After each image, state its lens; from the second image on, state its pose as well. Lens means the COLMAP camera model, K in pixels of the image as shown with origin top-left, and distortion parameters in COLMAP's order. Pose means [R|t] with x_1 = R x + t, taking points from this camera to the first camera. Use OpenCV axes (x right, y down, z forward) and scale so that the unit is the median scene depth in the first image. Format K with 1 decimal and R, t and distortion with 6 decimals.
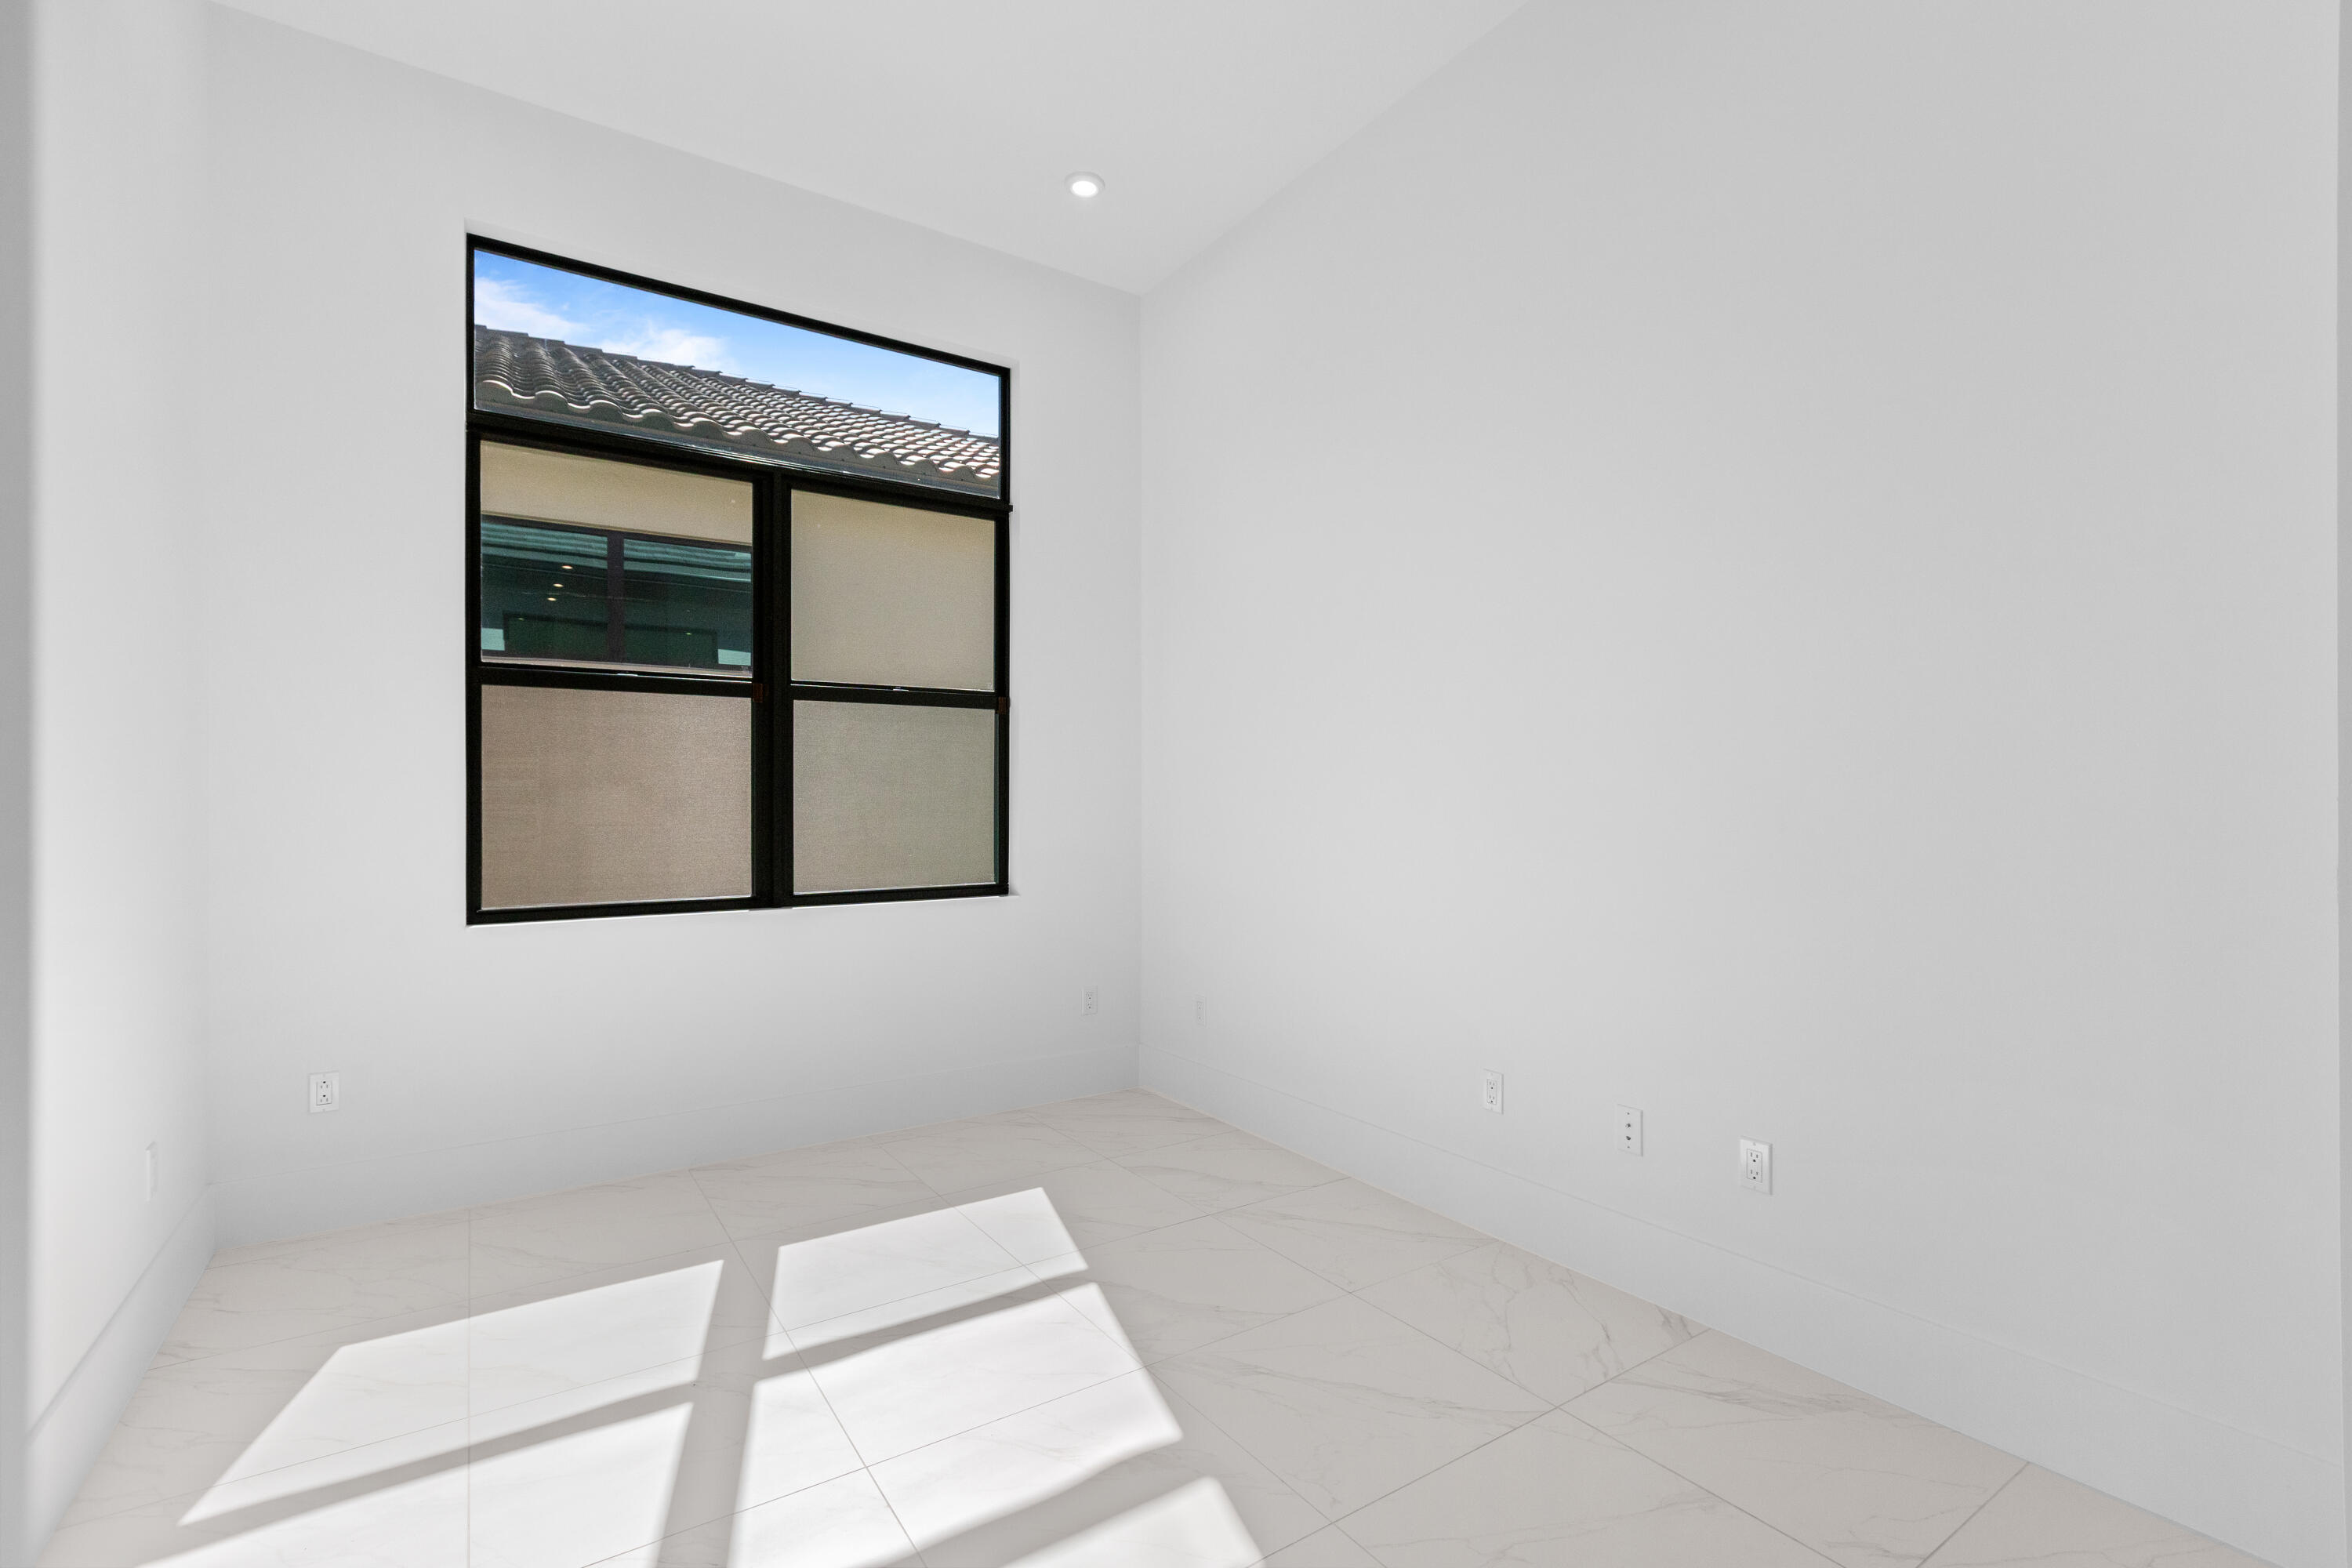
lens RADIAL K [[1057.1, 0, 1176.0], [0, 1057.1, 784.0], [0, 0, 1]] dist [0.001592, 0.001246]
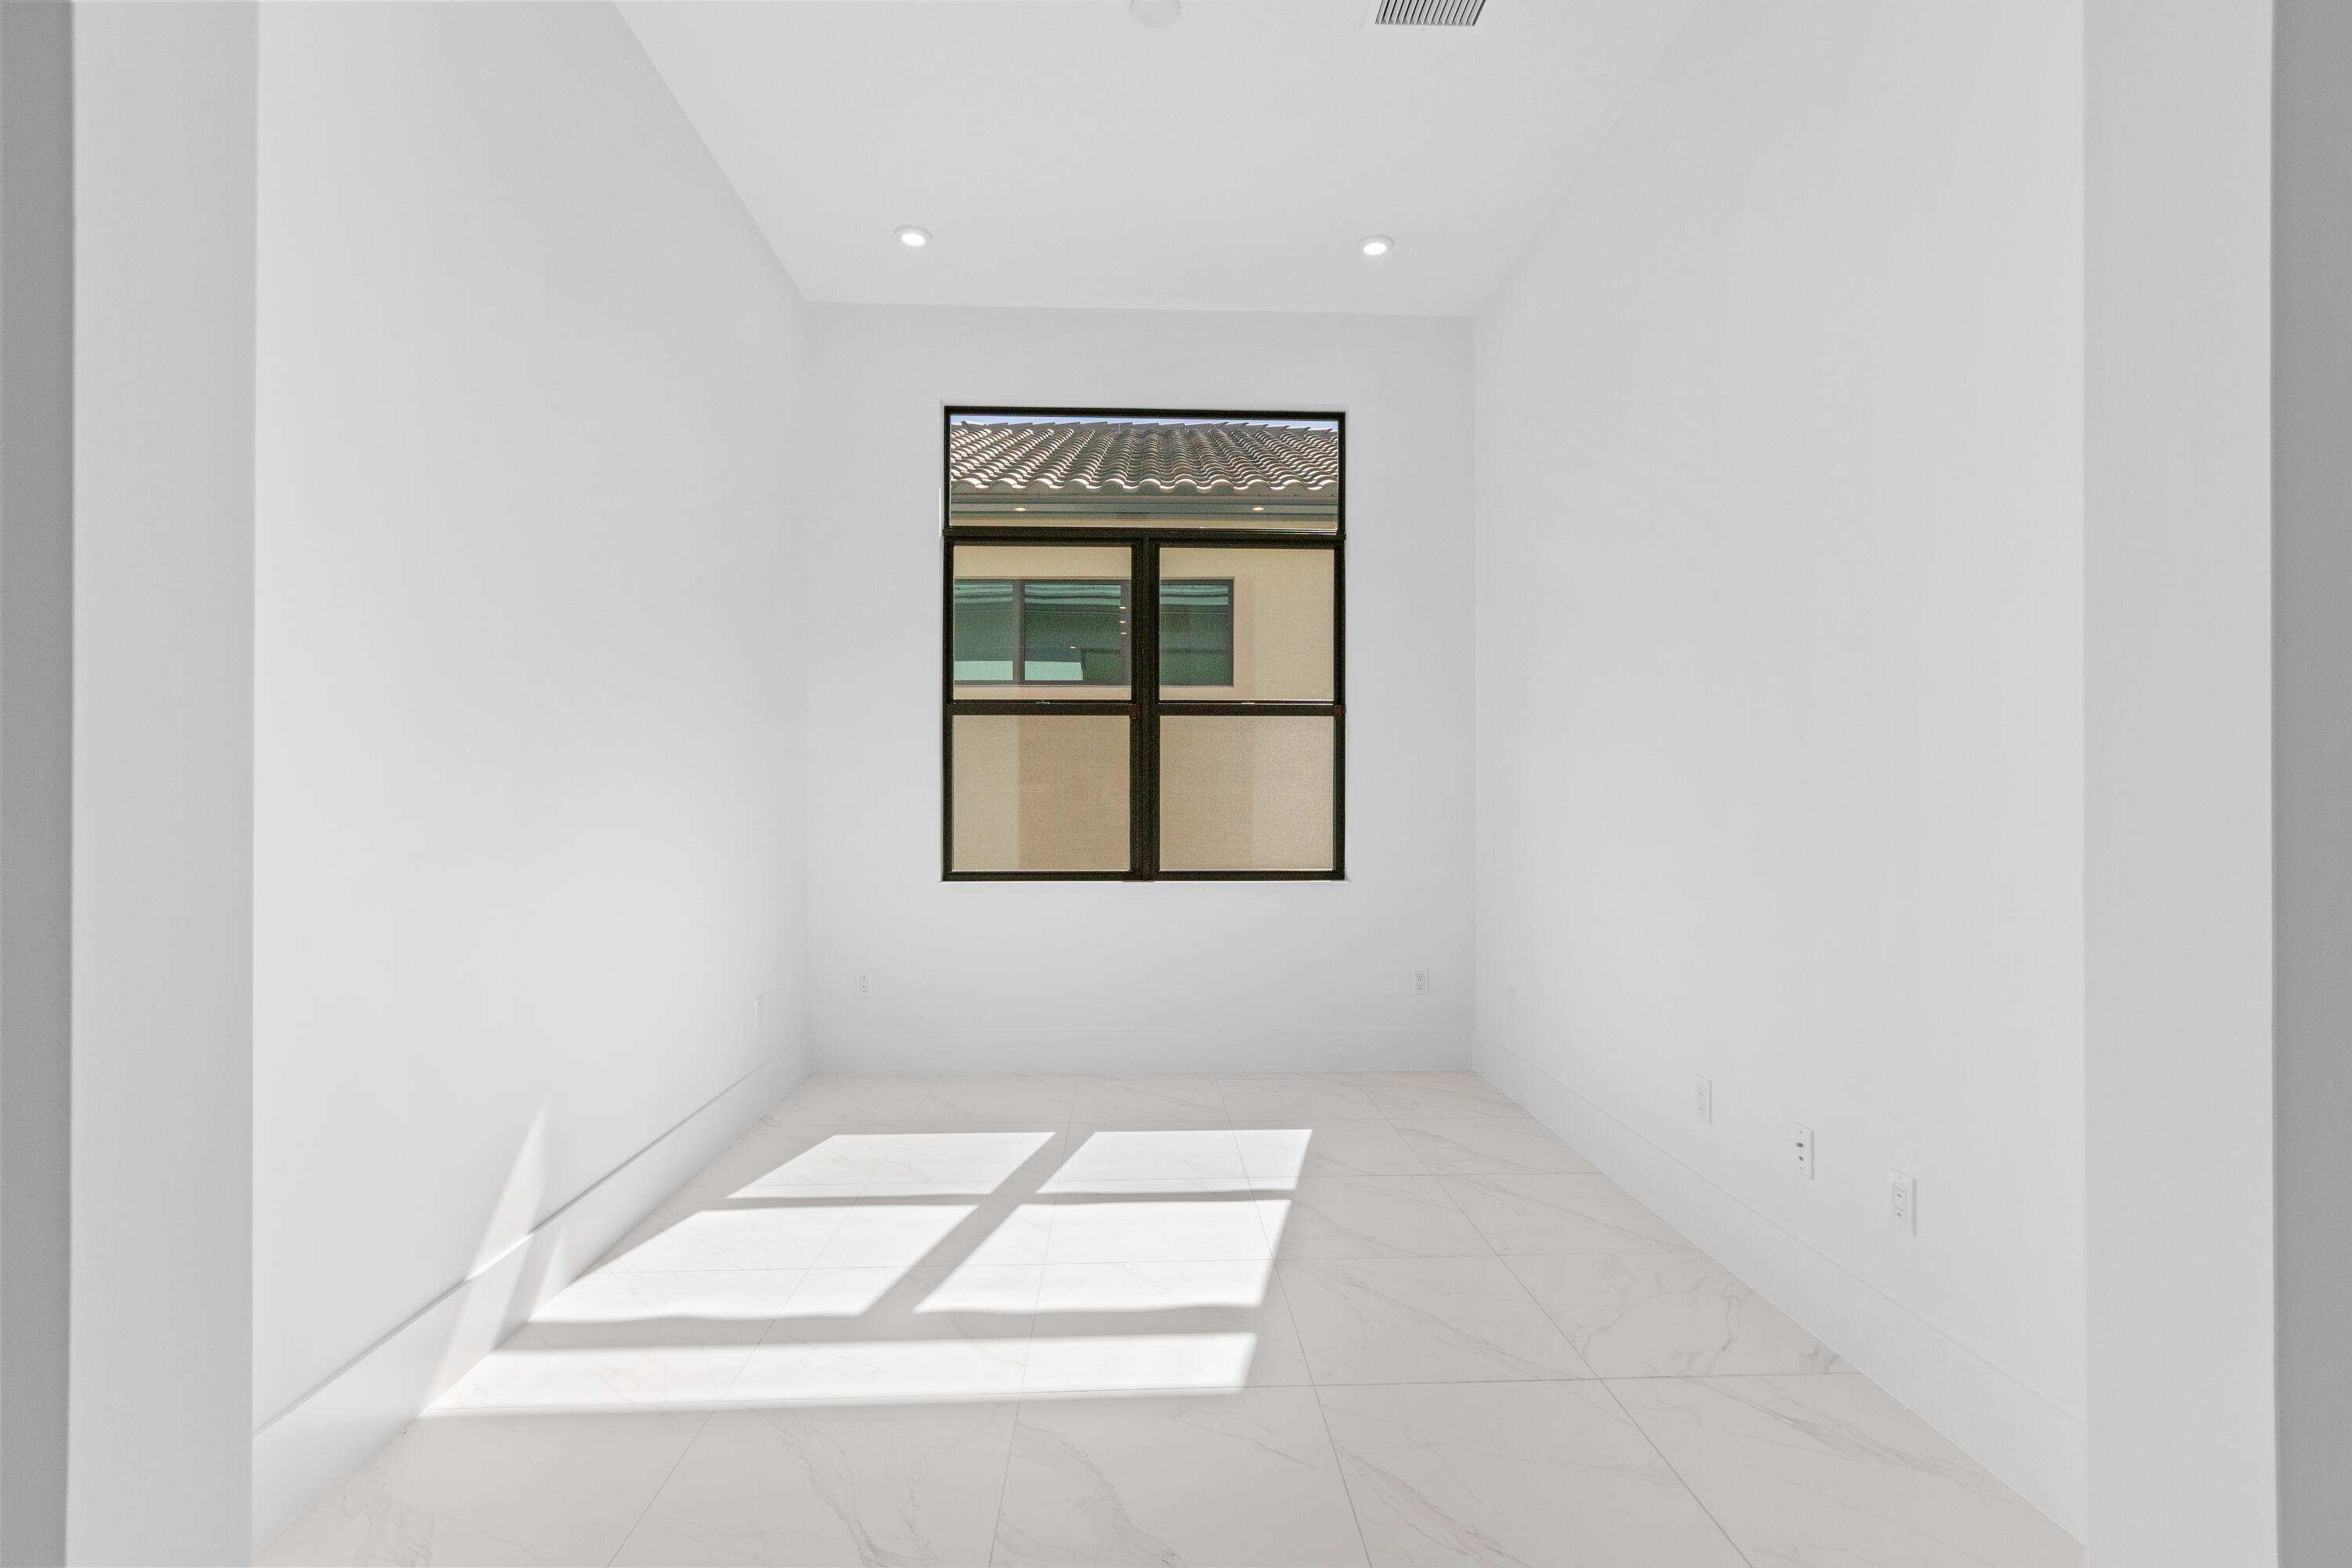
lens RADIAL K [[1057.1, 0, 1176.0], [0, 1057.1, 784.0], [0, 0, 1]] dist [0.001592, 0.001246]
pose [[0.852289, -0.003589, -0.523059, 0.330438], [0.004465, 0.999990, 0.000415, 0.001098], [0.523052, -0.002690, 0.852296, -0.062248]]
